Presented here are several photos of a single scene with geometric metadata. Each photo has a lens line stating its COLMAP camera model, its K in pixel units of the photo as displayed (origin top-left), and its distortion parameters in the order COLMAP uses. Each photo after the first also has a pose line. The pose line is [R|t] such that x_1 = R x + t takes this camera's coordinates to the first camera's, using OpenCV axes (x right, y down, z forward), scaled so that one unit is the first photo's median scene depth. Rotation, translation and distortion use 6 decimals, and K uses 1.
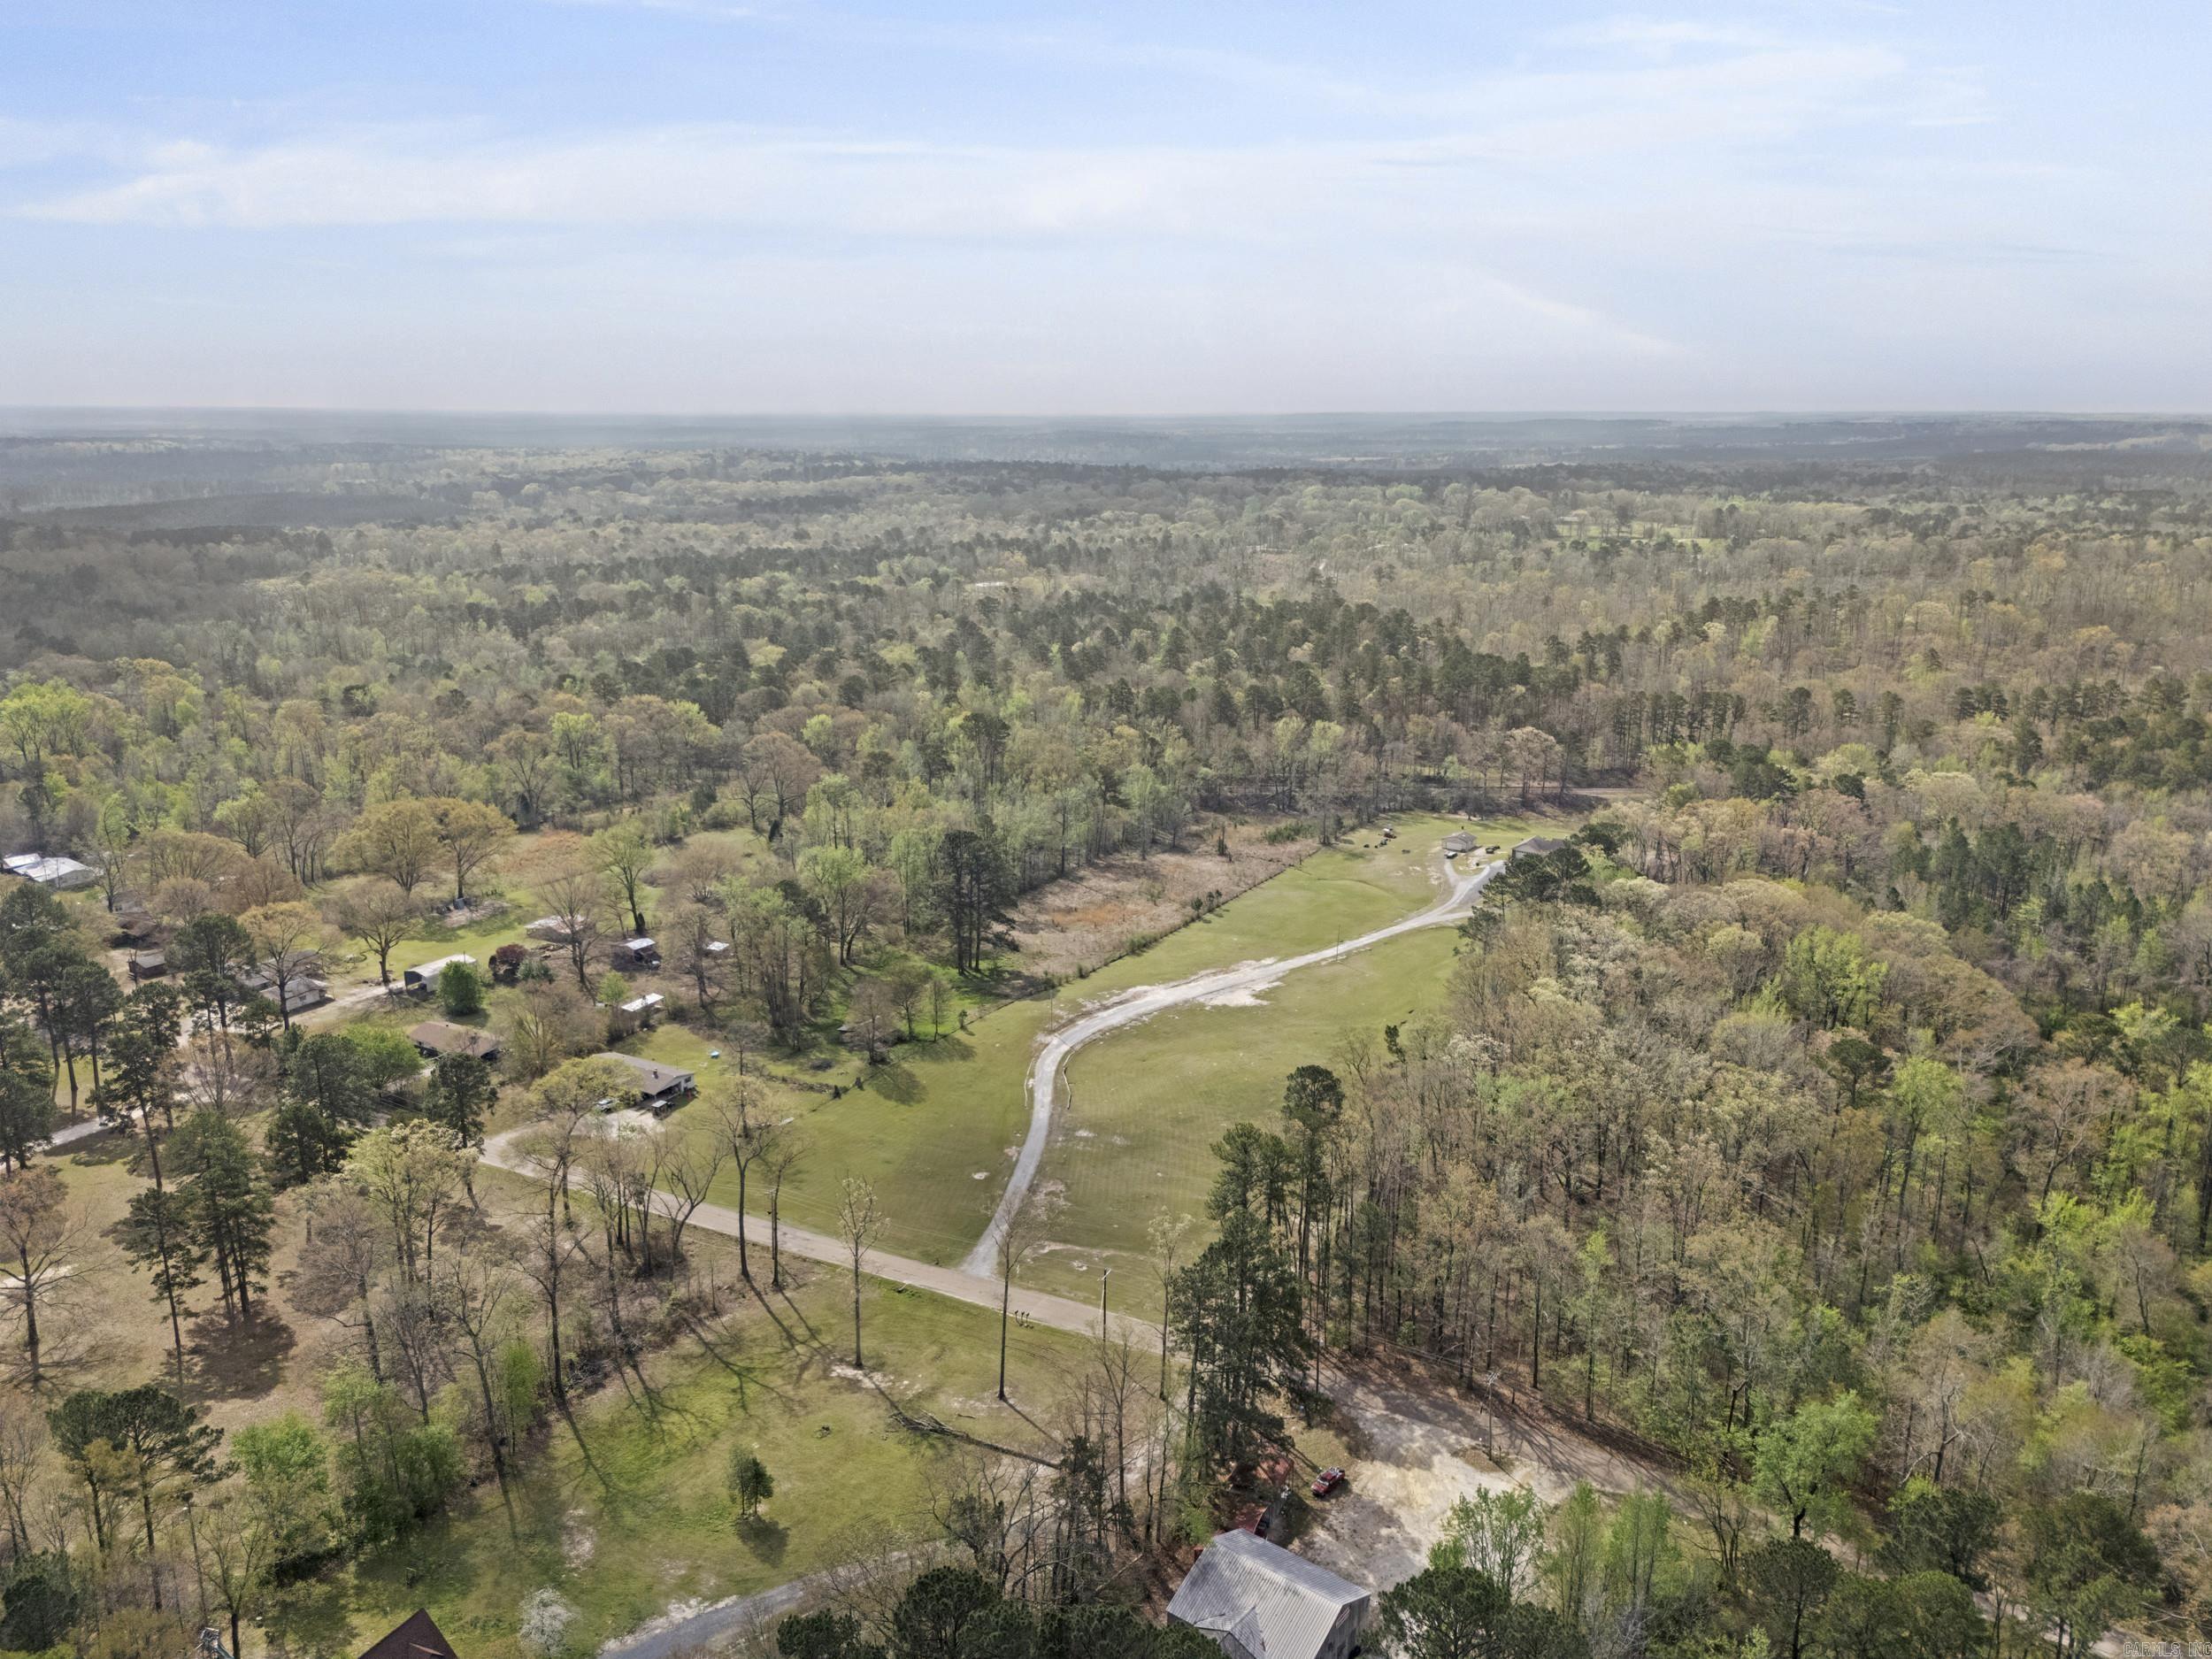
lens RADIAL K [[1621.0, 0, 1106.0], [0, 1621.0, 829.5], [0, 0, 1]] dist [0.114955, -0.158320]
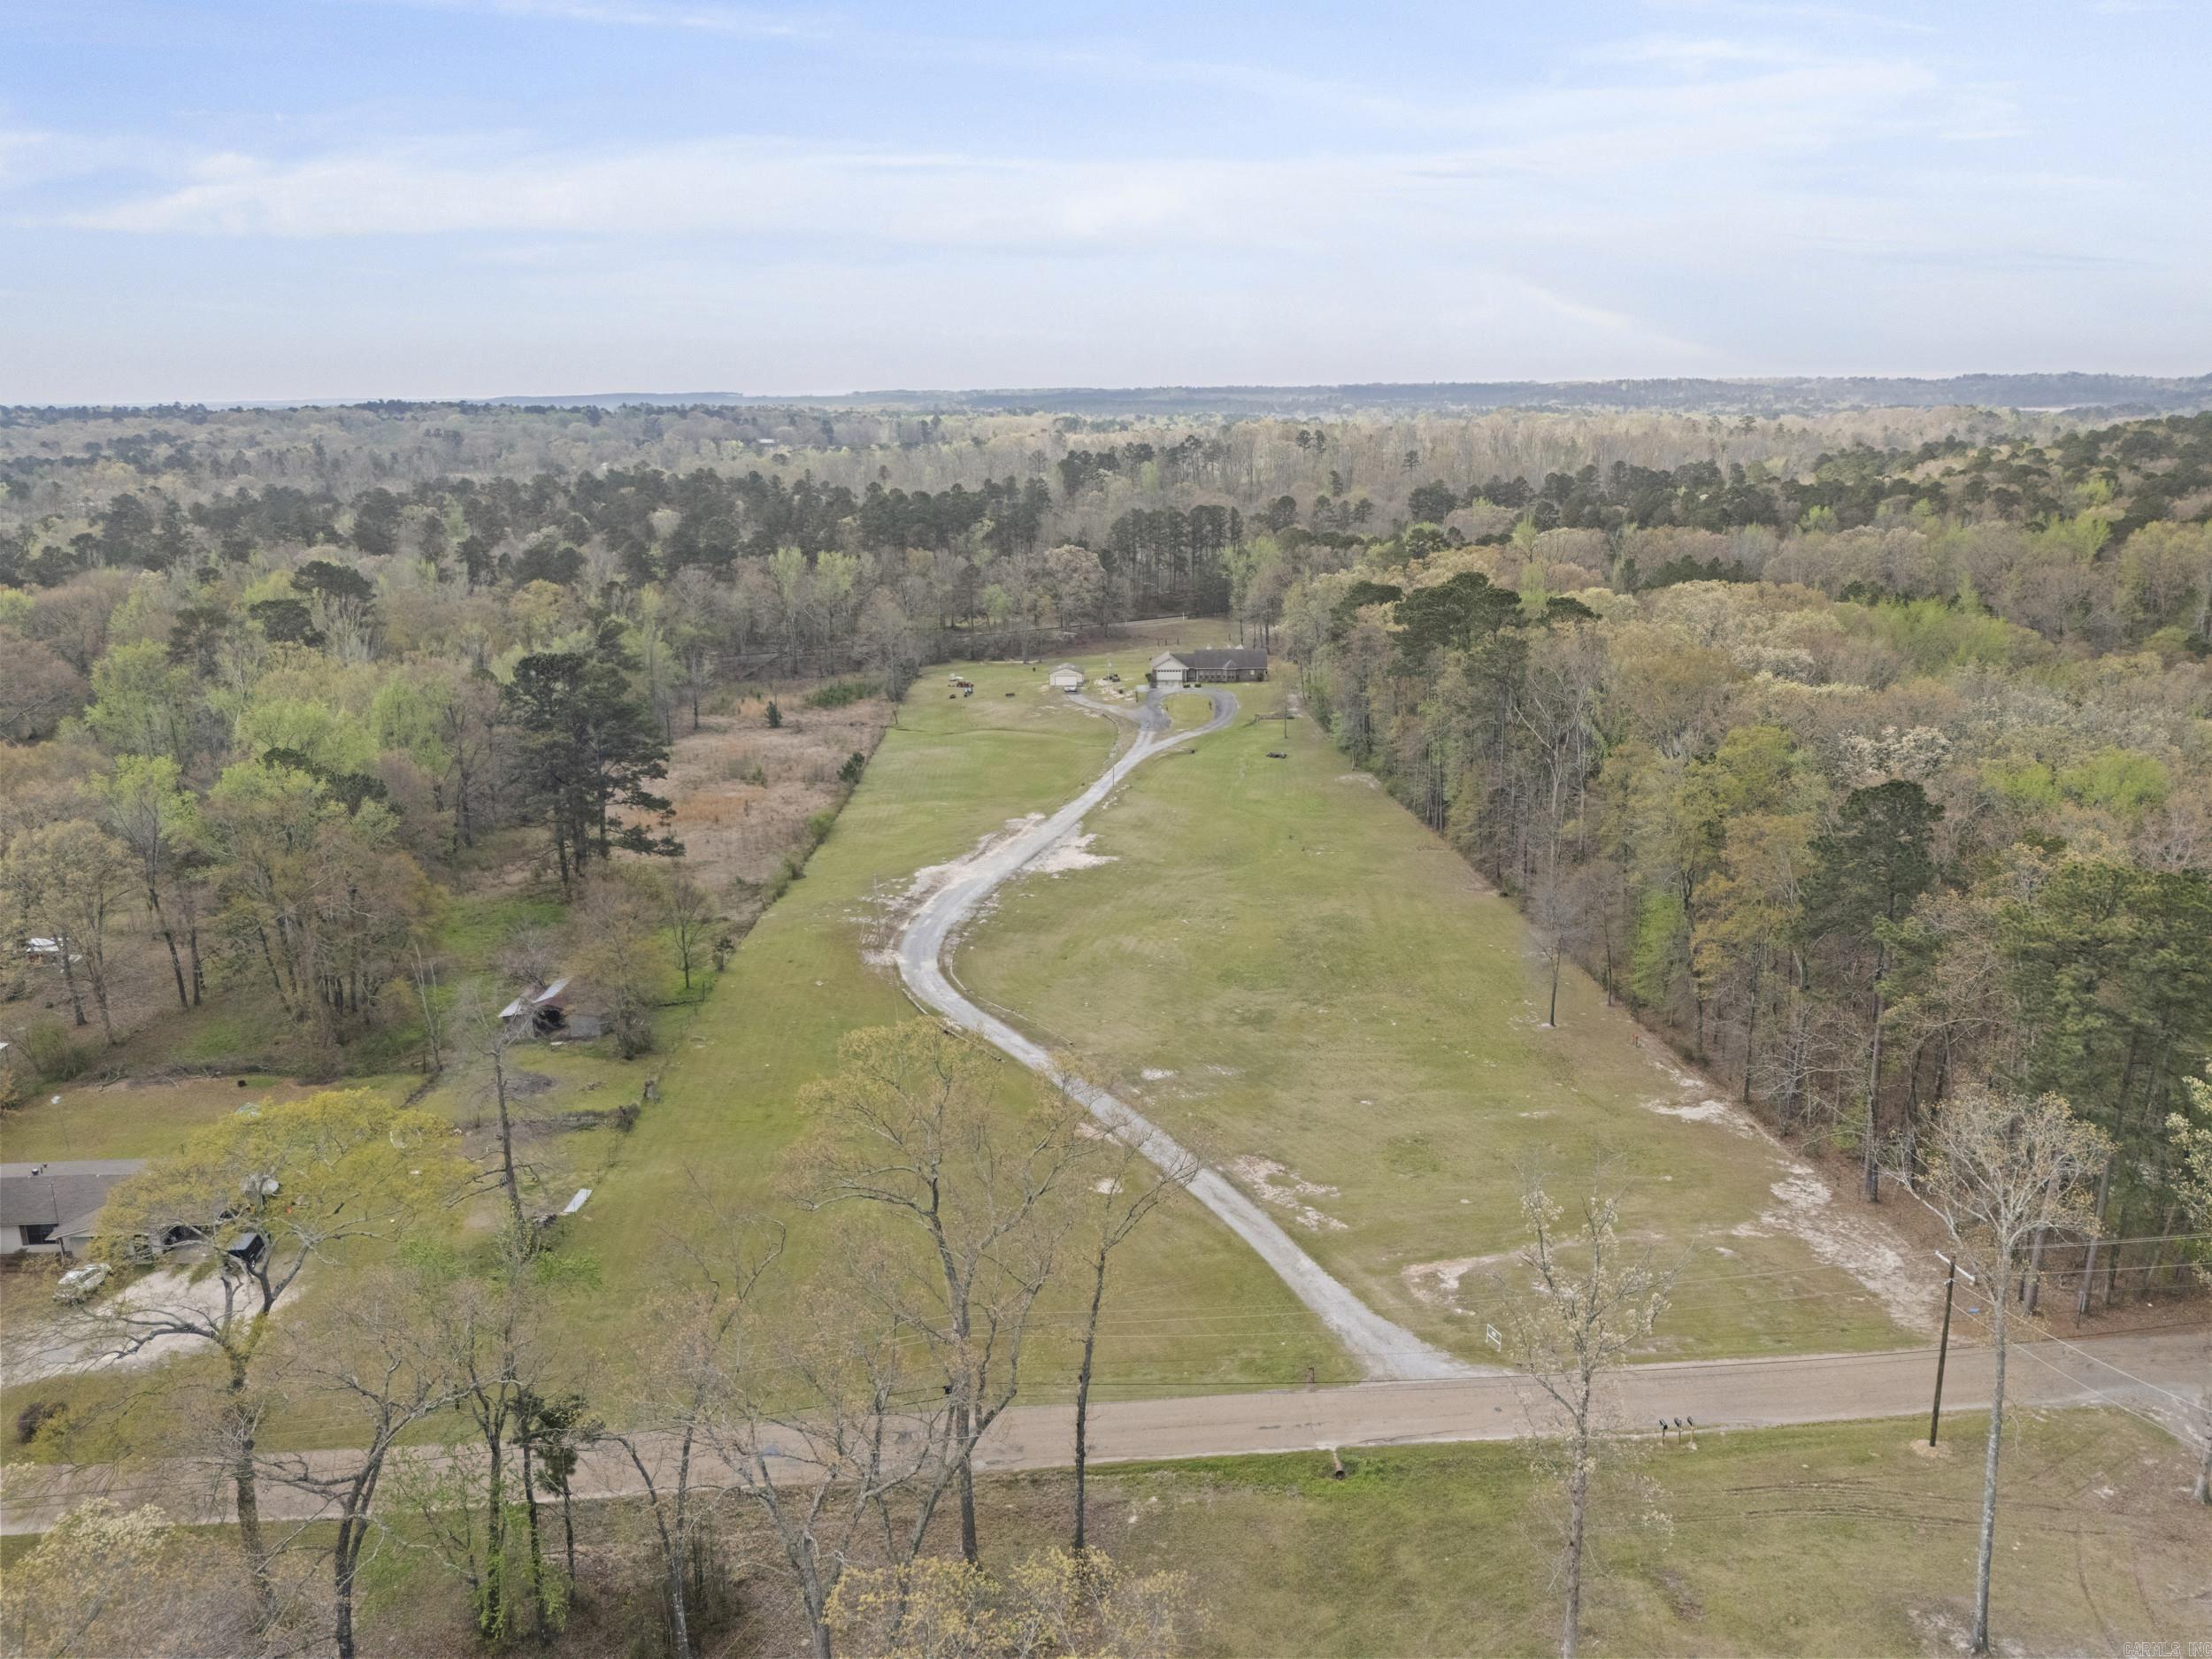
lens RADIAL K [[1621.0, 0, 1106.0], [0, 1621.0, 829.5], [0, 0, 1]] dist [0.114955, -0.158320]
pose [[0.848808, -0.144137, 0.508675, -0.167274], [0.142091, 0.988914, 0.043114, 0.048164], [-0.509250, 0.035682, 0.859879, 0.320408]]
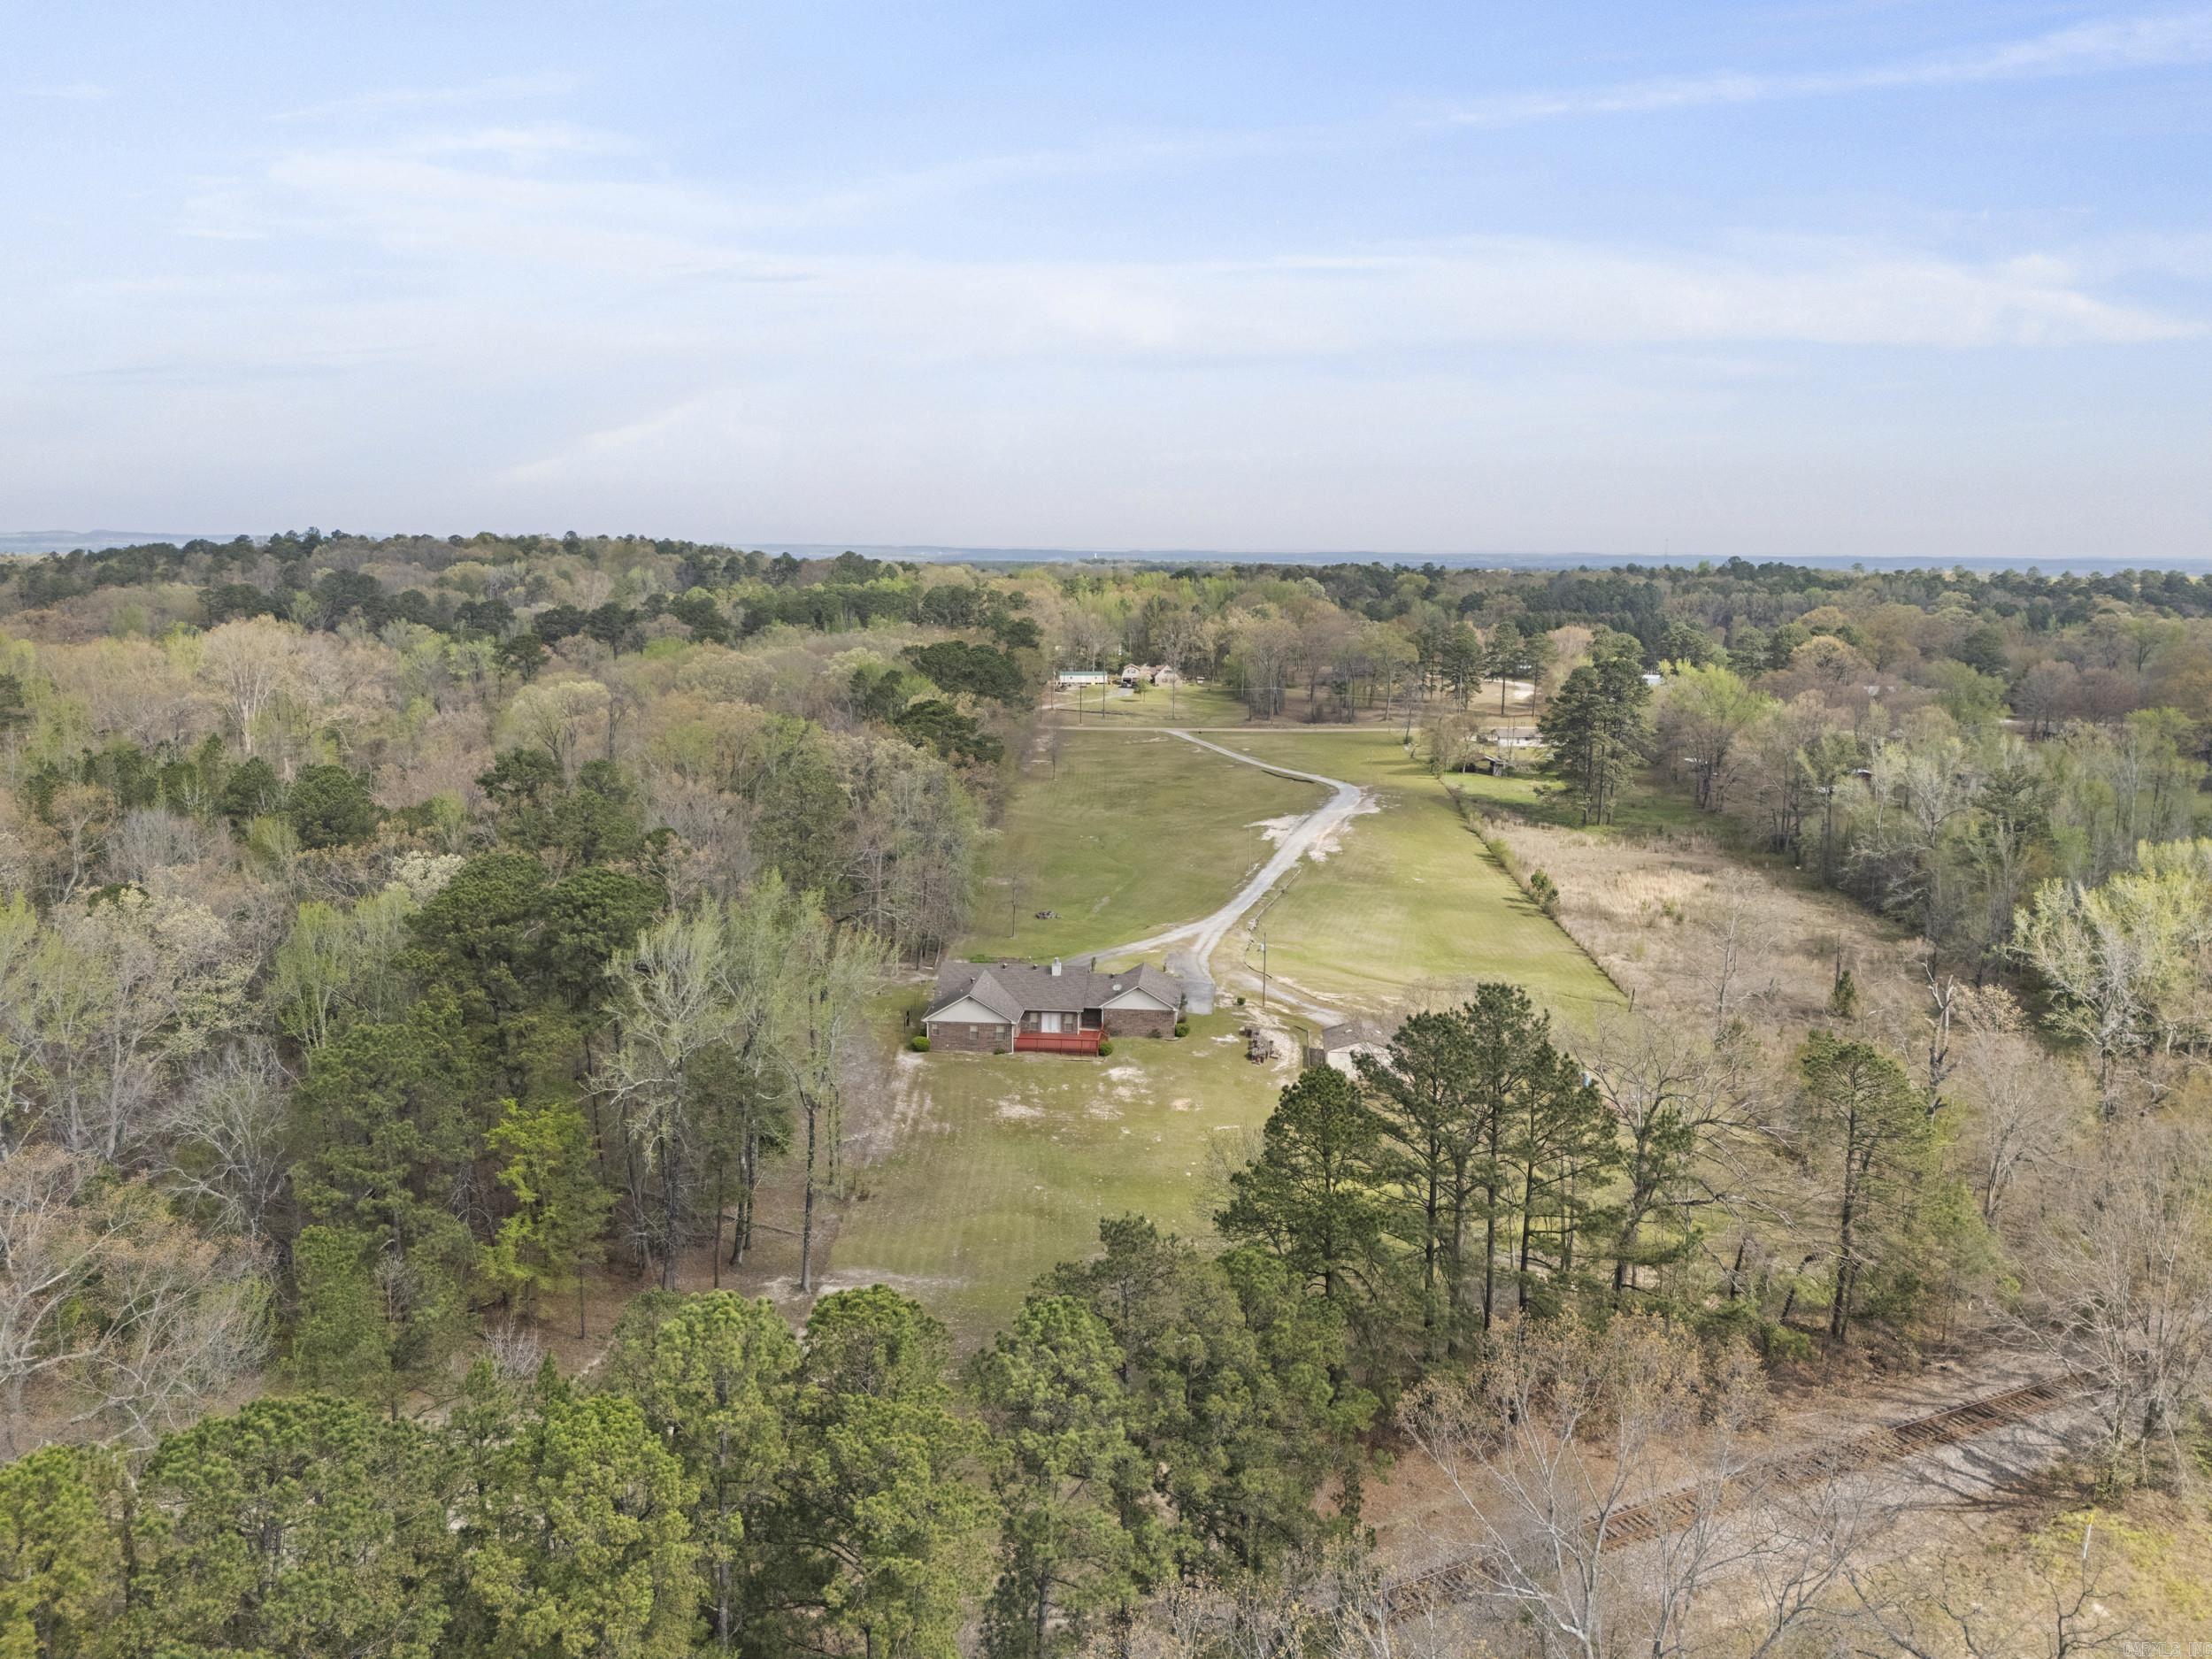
lens RADIAL K [[1621.0, 0, 1106.0], [0, 1621.0, 829.5], [0, 0, 1]] dist [0.114955, -0.158320]
pose [[-0.885656, 0.066432, -0.459566, 0.415923], [-0.130866, 0.913884, 0.384304, -0.160864], [0.445520, 0.400502, -0.800693, 1.211757]]
